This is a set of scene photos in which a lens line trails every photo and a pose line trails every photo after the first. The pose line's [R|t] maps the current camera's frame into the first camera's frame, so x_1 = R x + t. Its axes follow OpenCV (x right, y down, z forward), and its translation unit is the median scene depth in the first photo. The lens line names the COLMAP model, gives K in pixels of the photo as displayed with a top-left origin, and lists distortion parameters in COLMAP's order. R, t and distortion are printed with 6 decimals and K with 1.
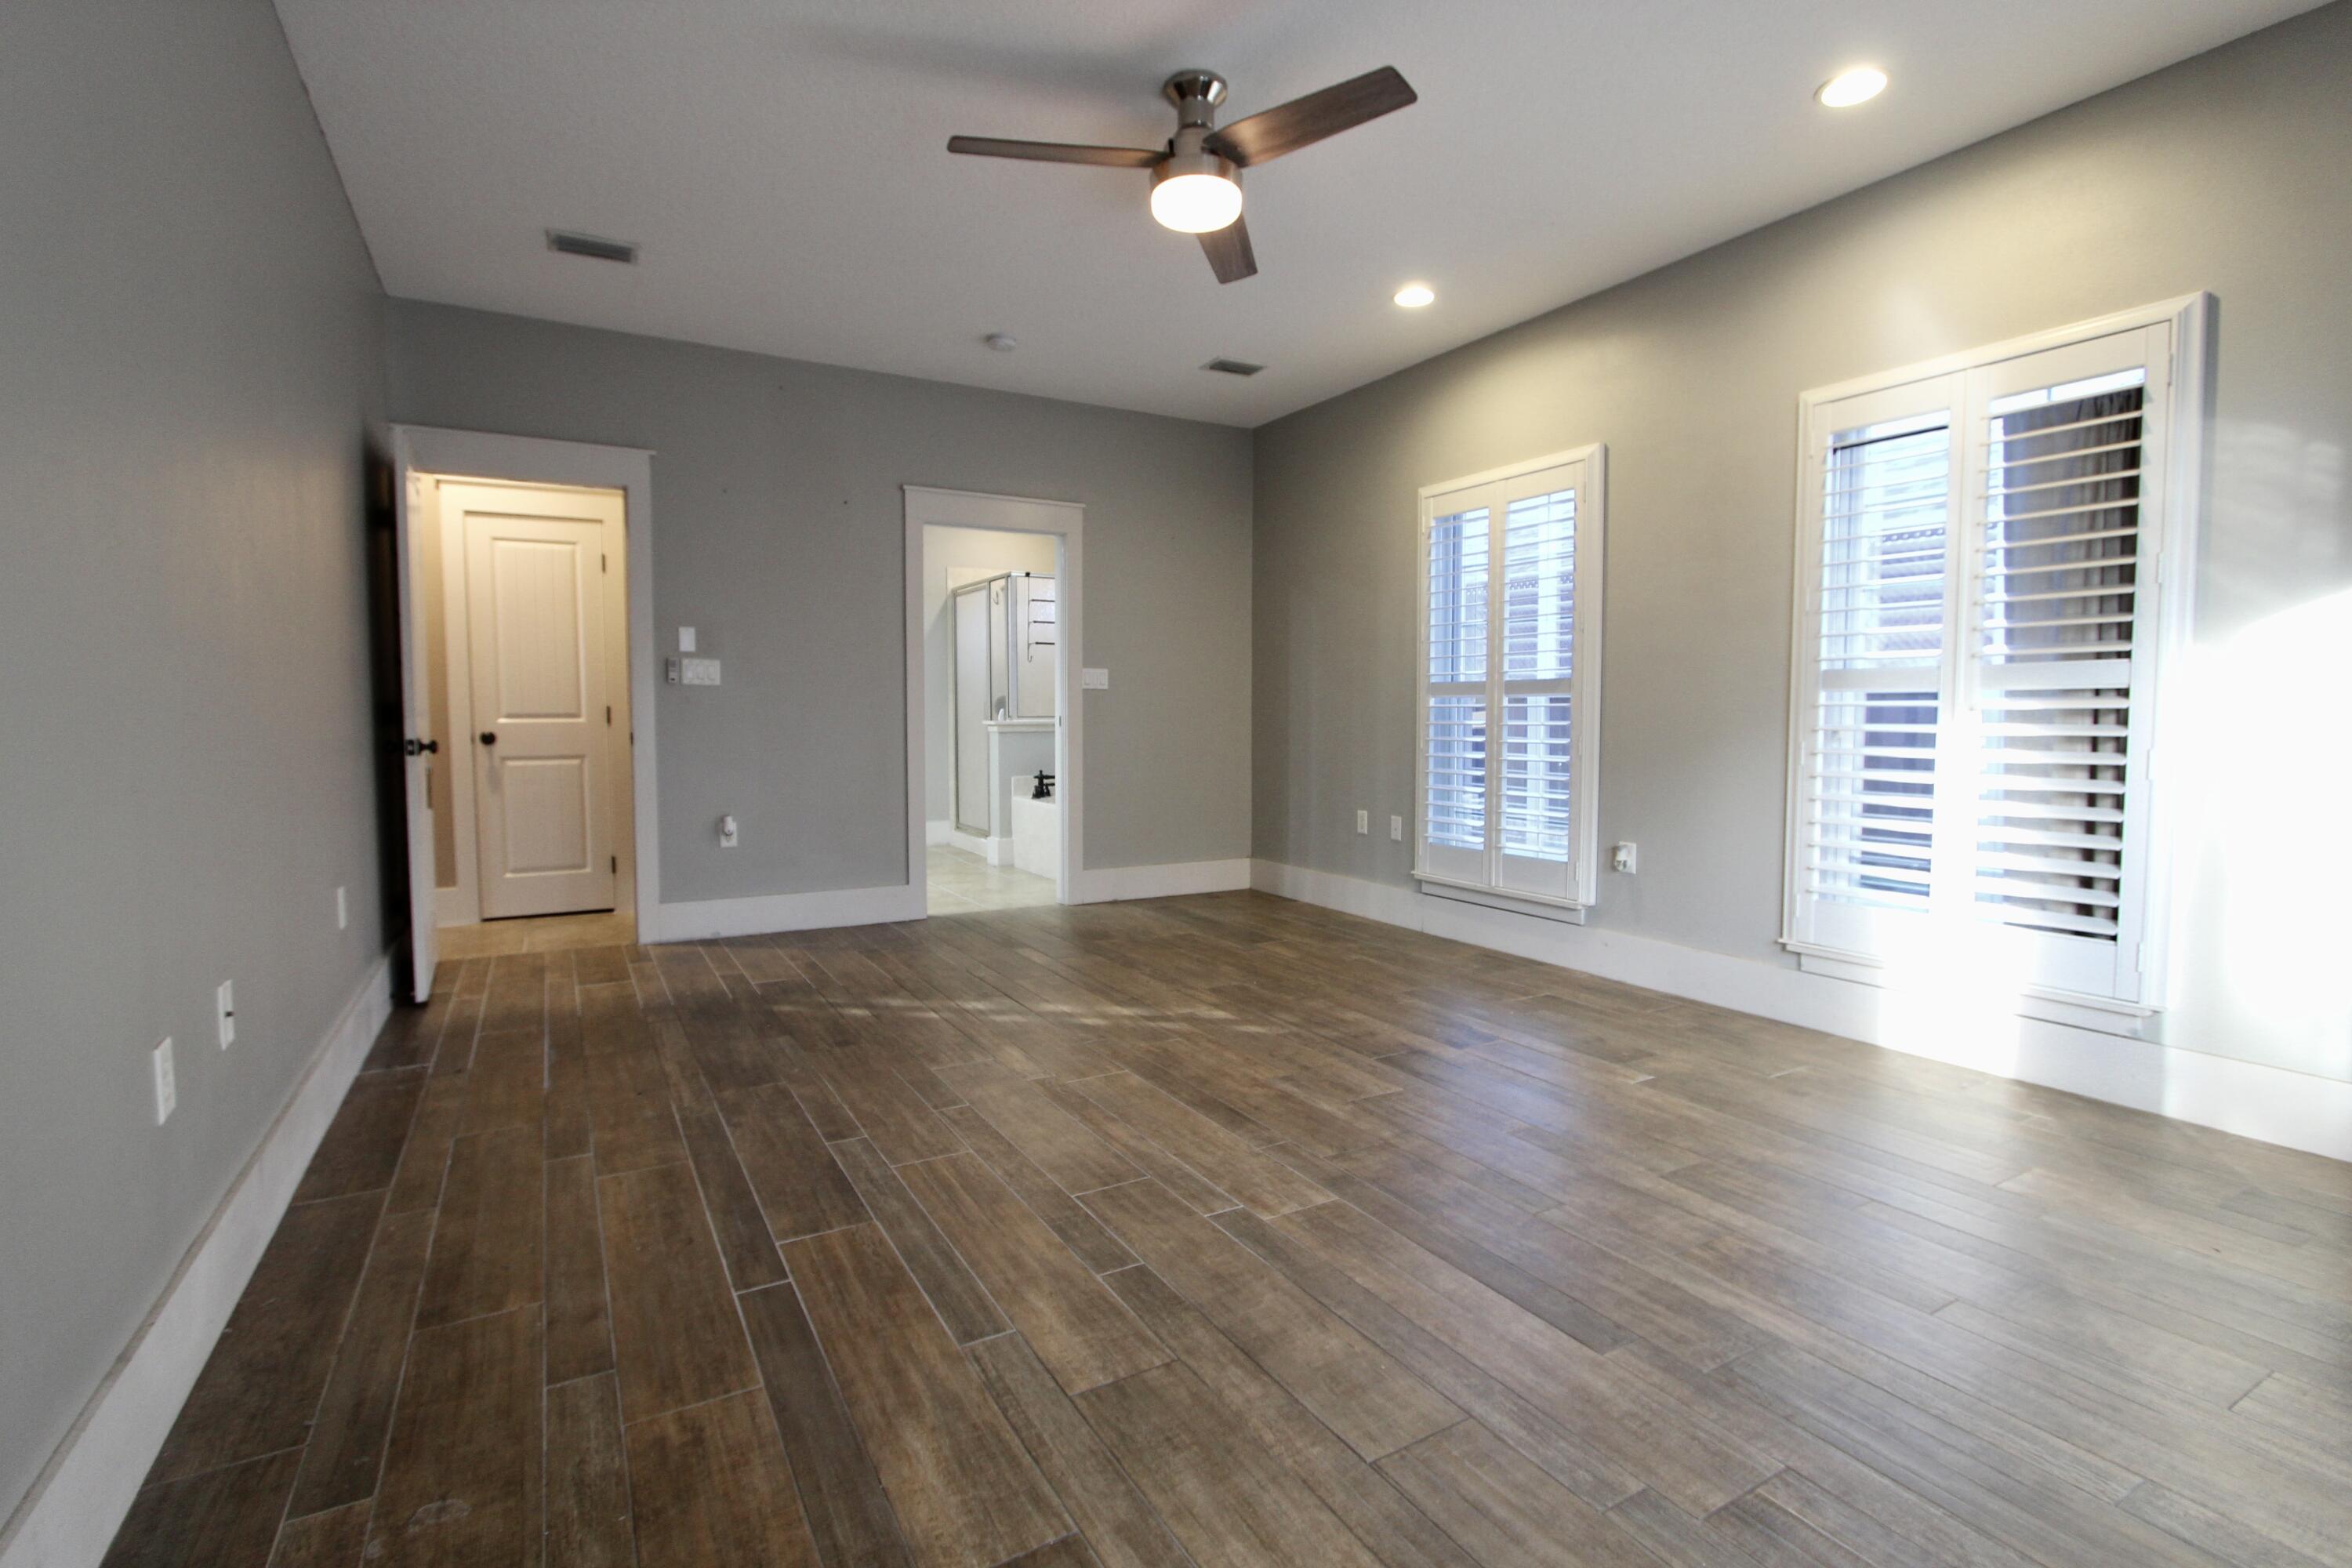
lens RADIAL K [[1093.0, 0, 1168.7], [0, 1093.0, 776.5], [0, 0, 1]] dist [-0.014583, 0.001490]
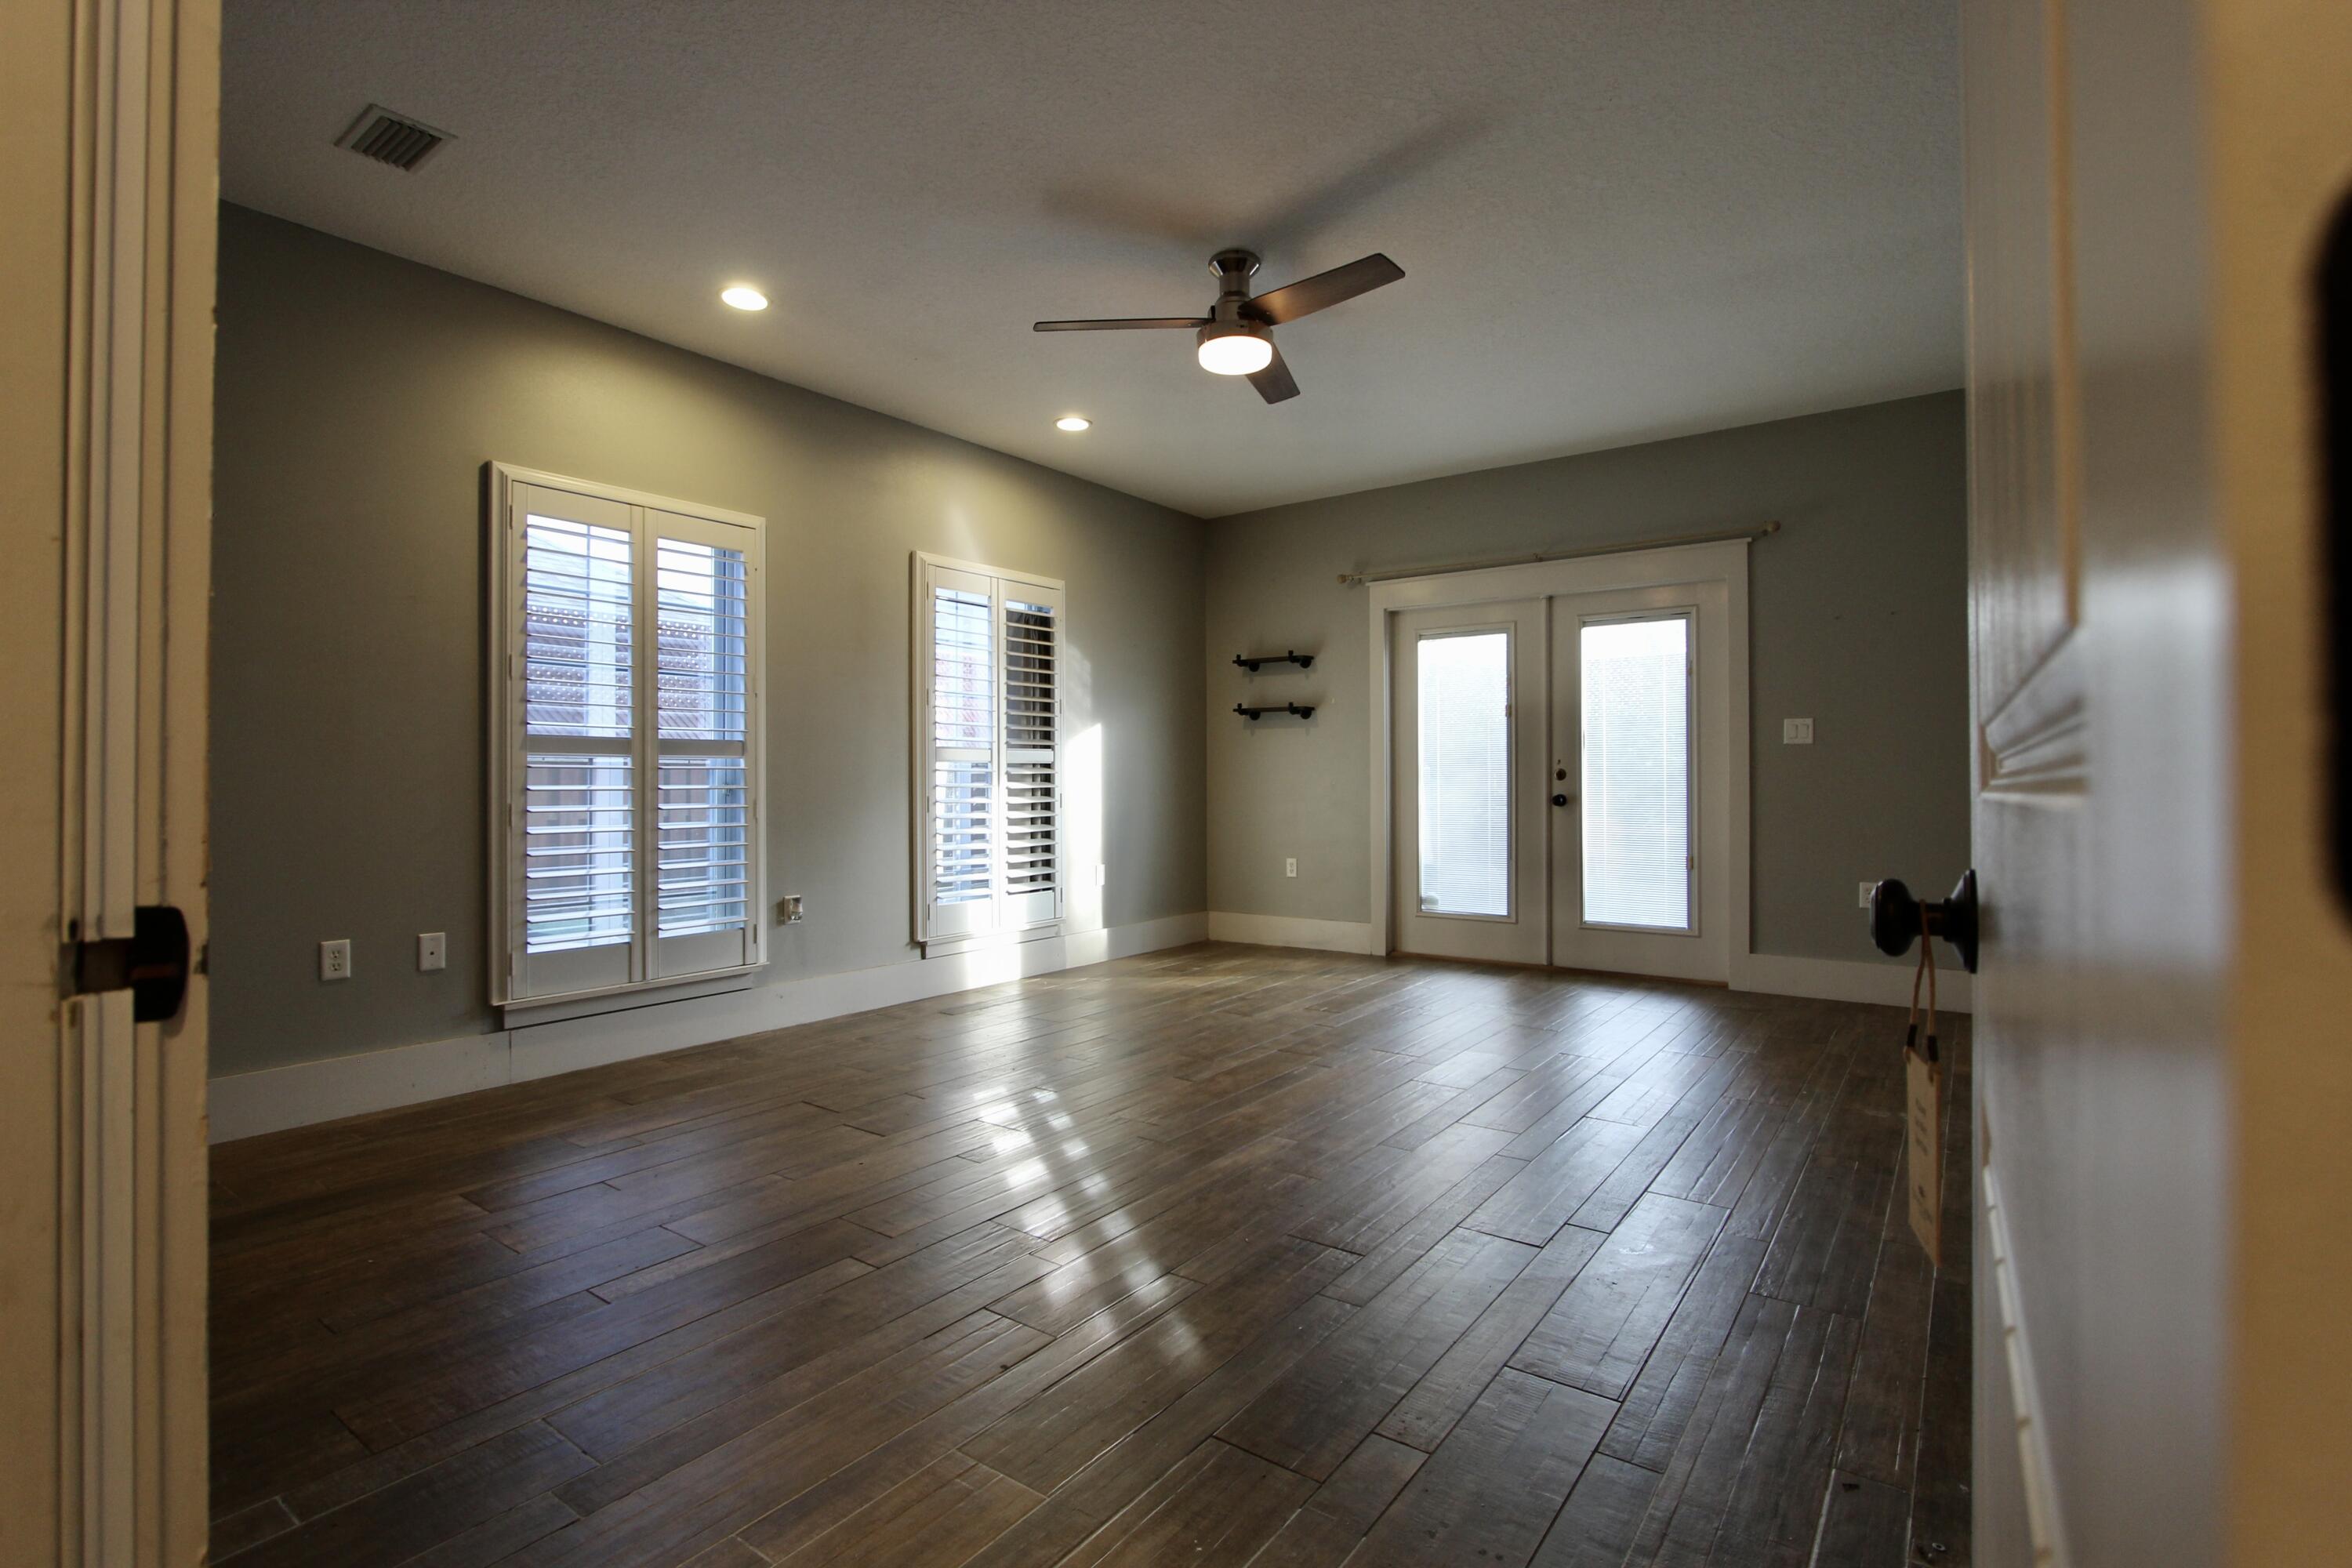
lens RADIAL K [[1093.0, 0, 1164.8], [0, 1093.0, 781.1], [0, 0, 1]] dist [-0.014583, 0.001490]
pose [[-0.392933, 0.006461, 0.919544, -0.696836], [0.061984, 0.997887, 0.019475, -0.049042], [-0.917476, 0.064649, -0.392503, 1.043273]]
